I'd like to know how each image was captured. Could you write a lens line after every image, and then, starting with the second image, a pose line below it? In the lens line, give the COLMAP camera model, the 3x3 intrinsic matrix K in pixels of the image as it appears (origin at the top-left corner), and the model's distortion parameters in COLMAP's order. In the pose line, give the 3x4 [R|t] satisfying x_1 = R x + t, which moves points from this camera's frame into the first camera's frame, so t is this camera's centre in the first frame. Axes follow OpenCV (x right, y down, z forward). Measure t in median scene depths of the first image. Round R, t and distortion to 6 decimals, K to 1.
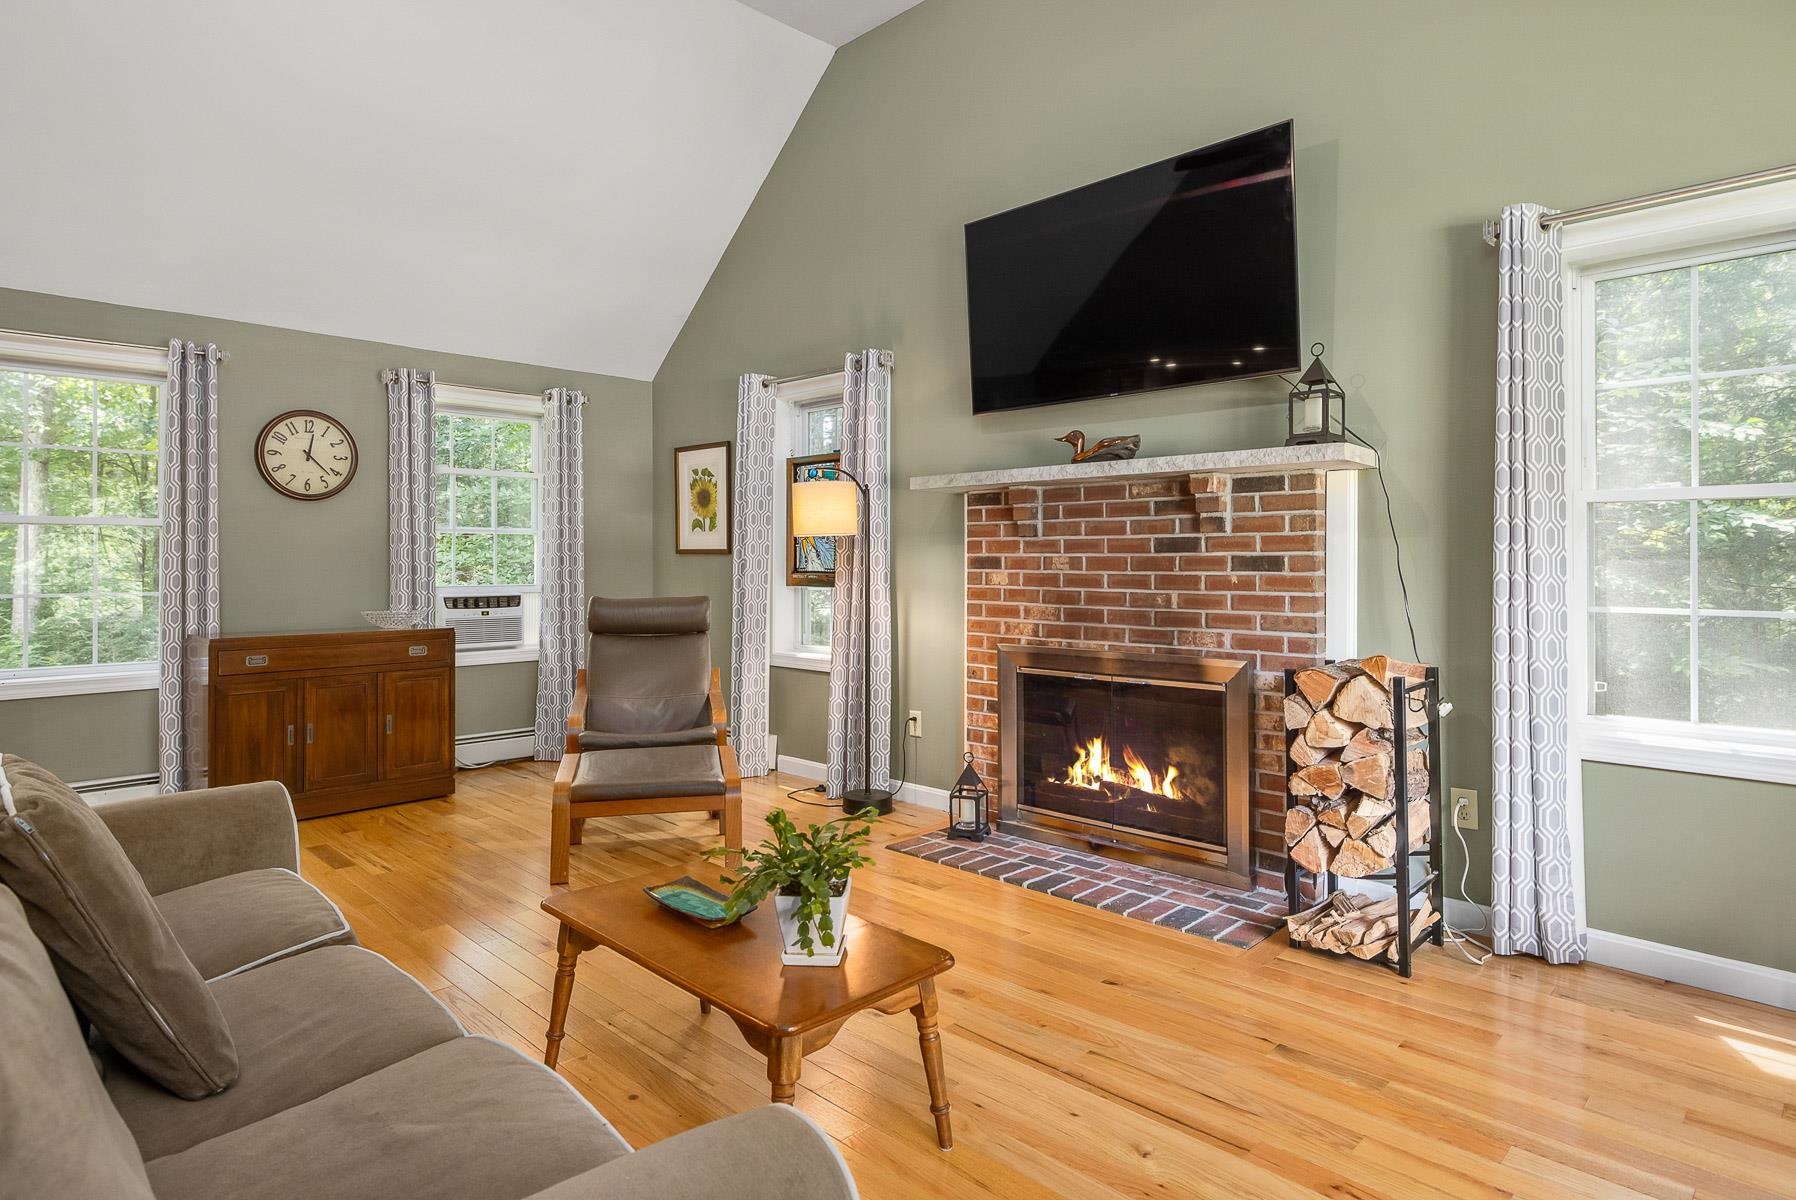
lens RADIAL K [[988.1, 0, 938.7], [0, 988.1, 562.8], [0, 0, 1]] dist [-0.001595, 0.000988]
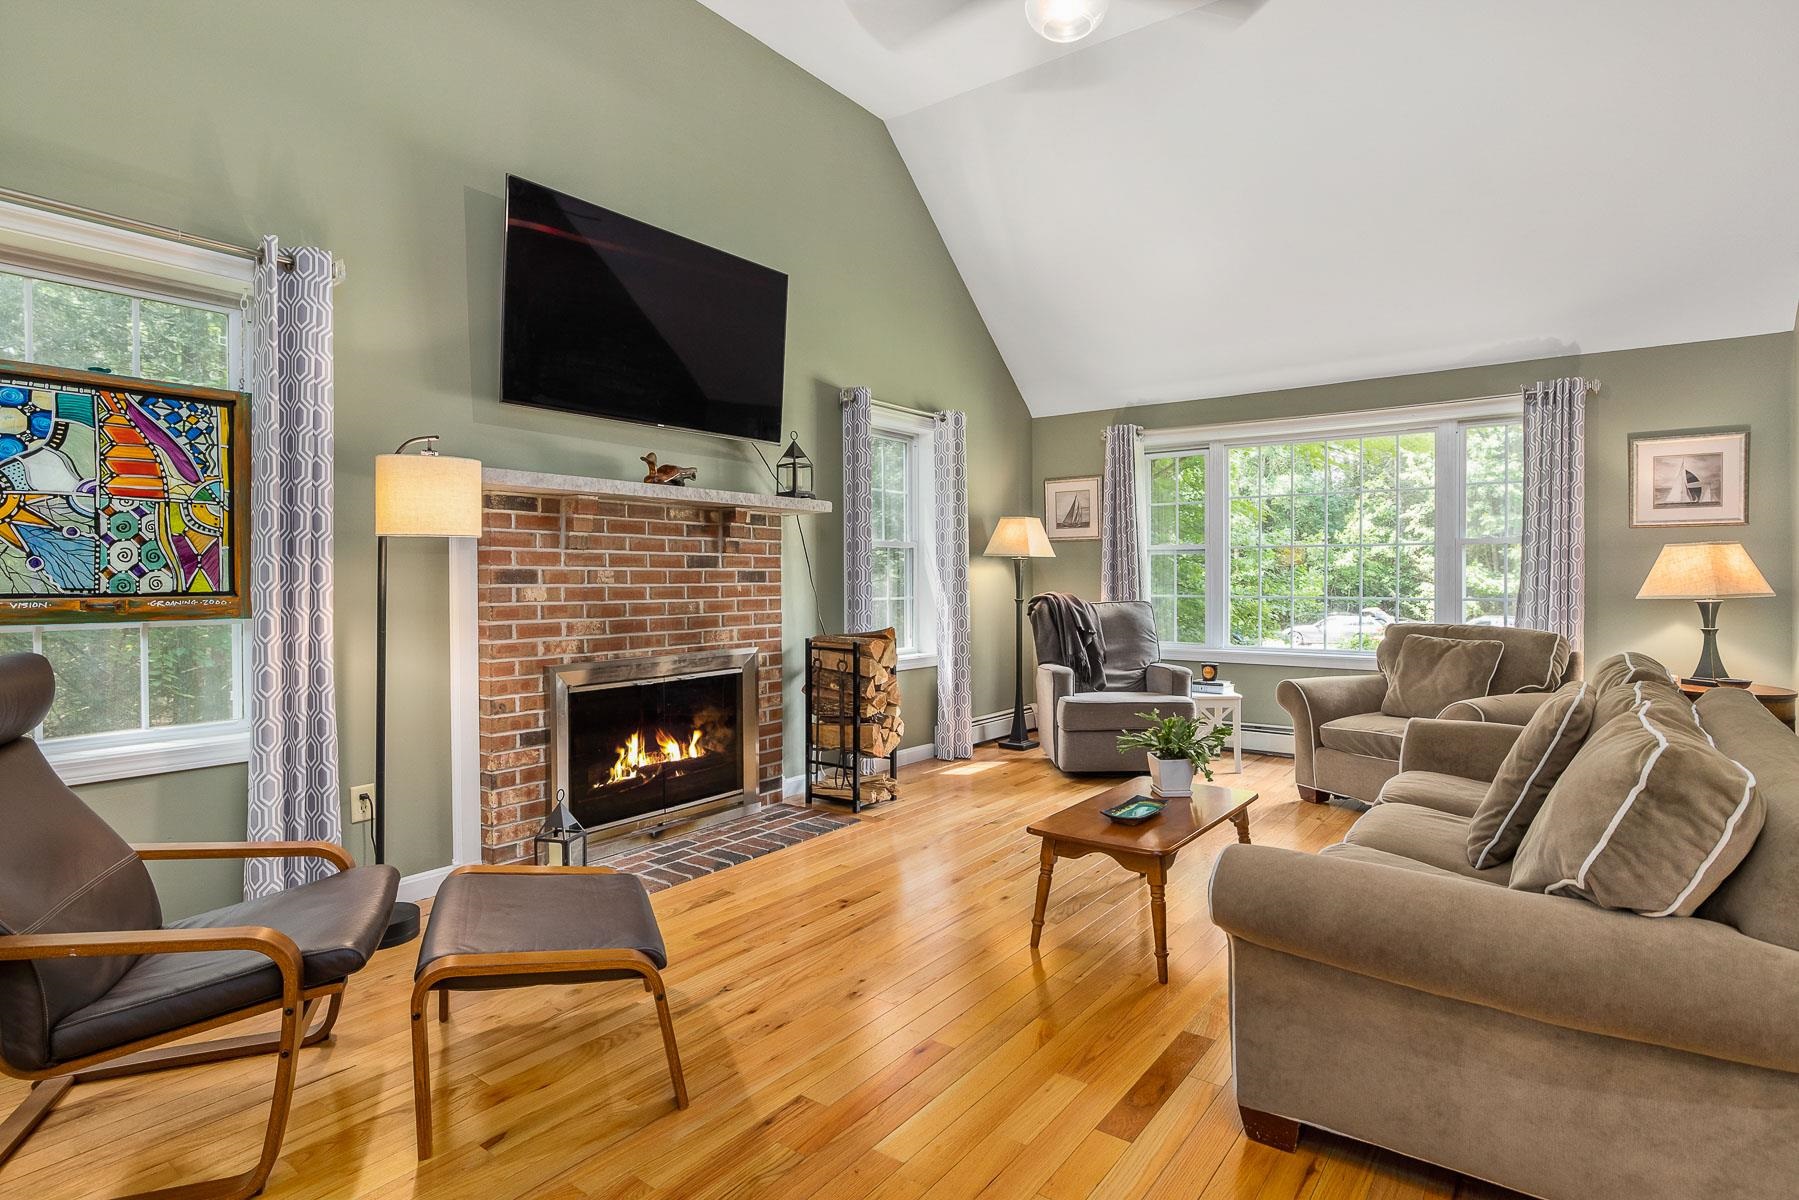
lens RADIAL K [[916.8, 0, 907.3], [0, 916.8, 591.4], [0, 0, 1]] dist [-0.001661, 0.000286]
pose [[-0.113207, -0.021149, 0.993346, -0.847788], [-0.003679, 0.999776, 0.020867, -0.005432], [-0.993565, -0.001292, -0.113259, 0.807644]]
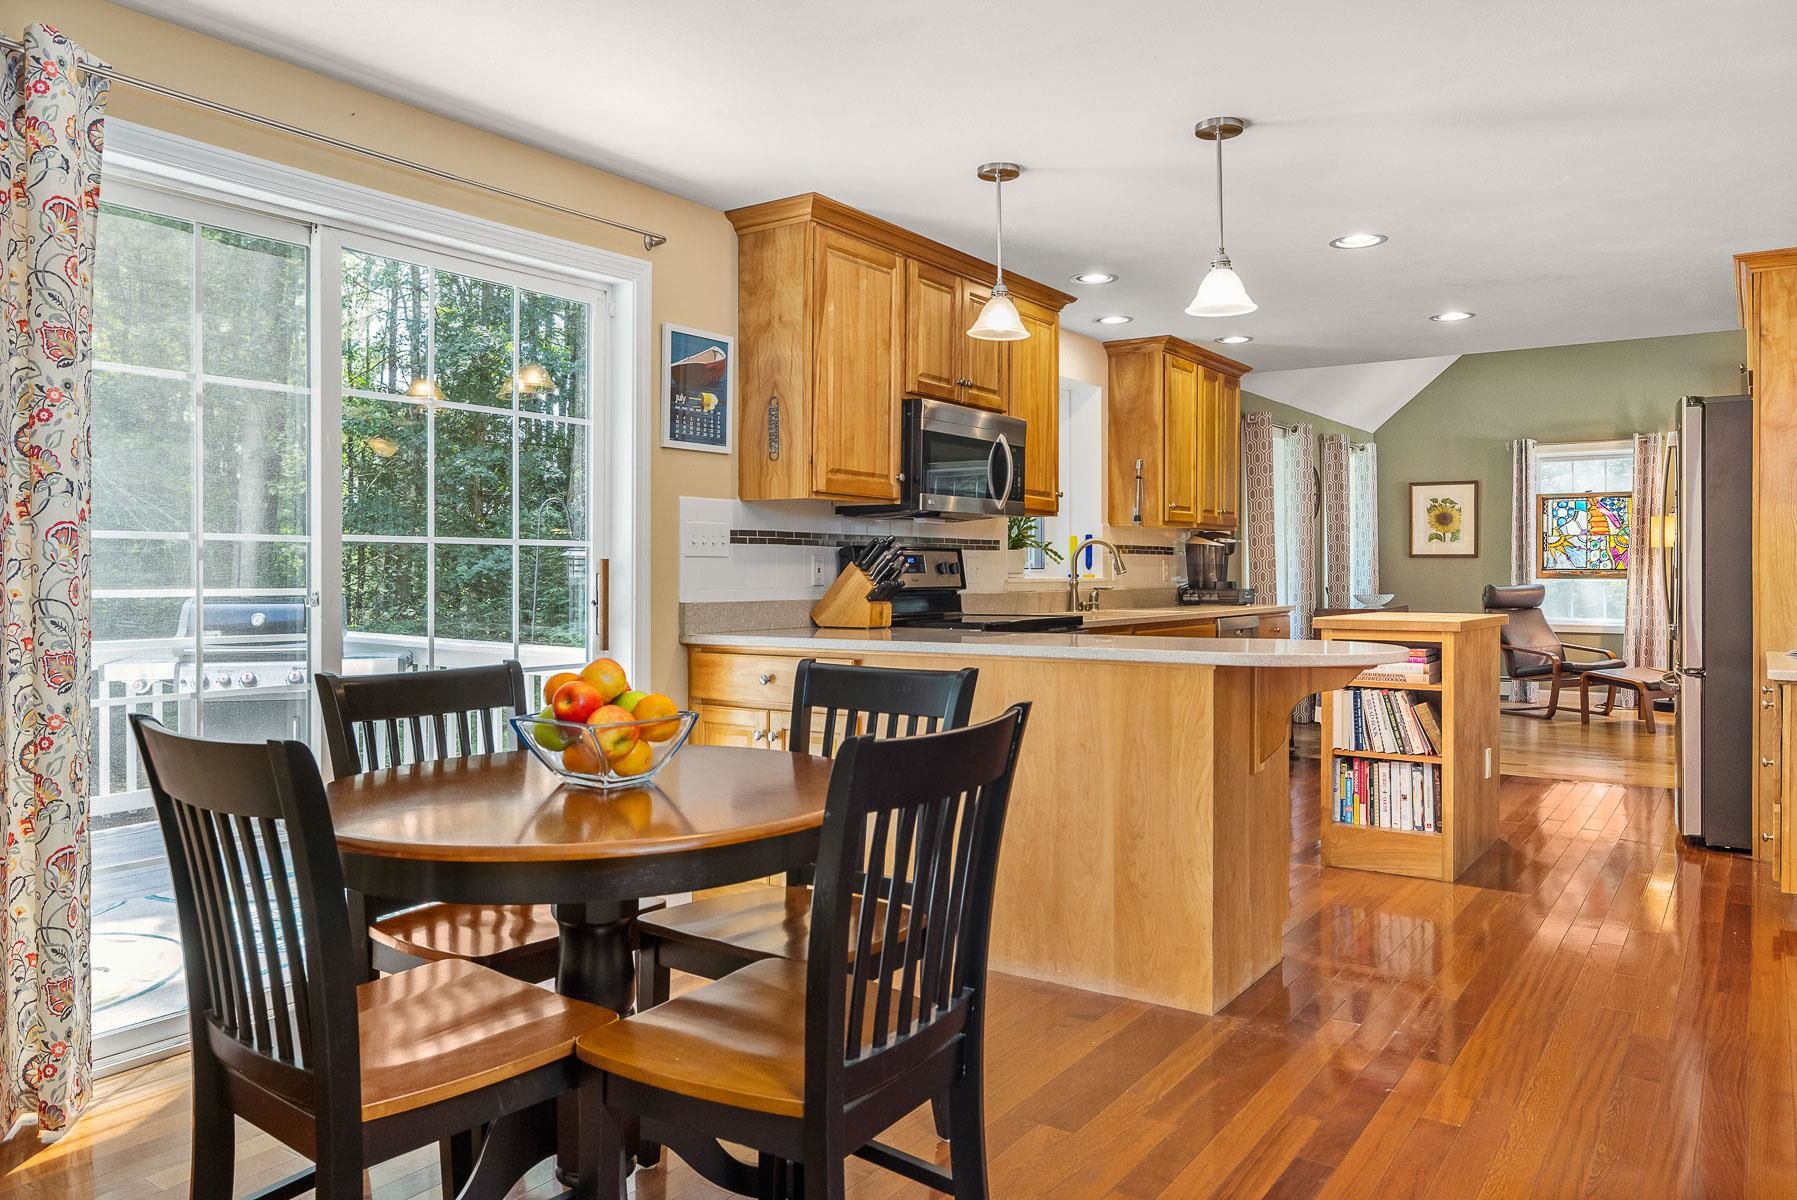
lens RADIAL K [[1265.8, 0, 898.7], [0, 1265.8, 588.8], [0, 0, 1]] dist [0.006648, -0.002199]
pose [[0.986549, -0.007531, 0.163295, -1.934935], [0.004942, 0.999856, 0.016255, 0.002922], [-0.163394, -0.015229, 0.986443, -1.004404]]
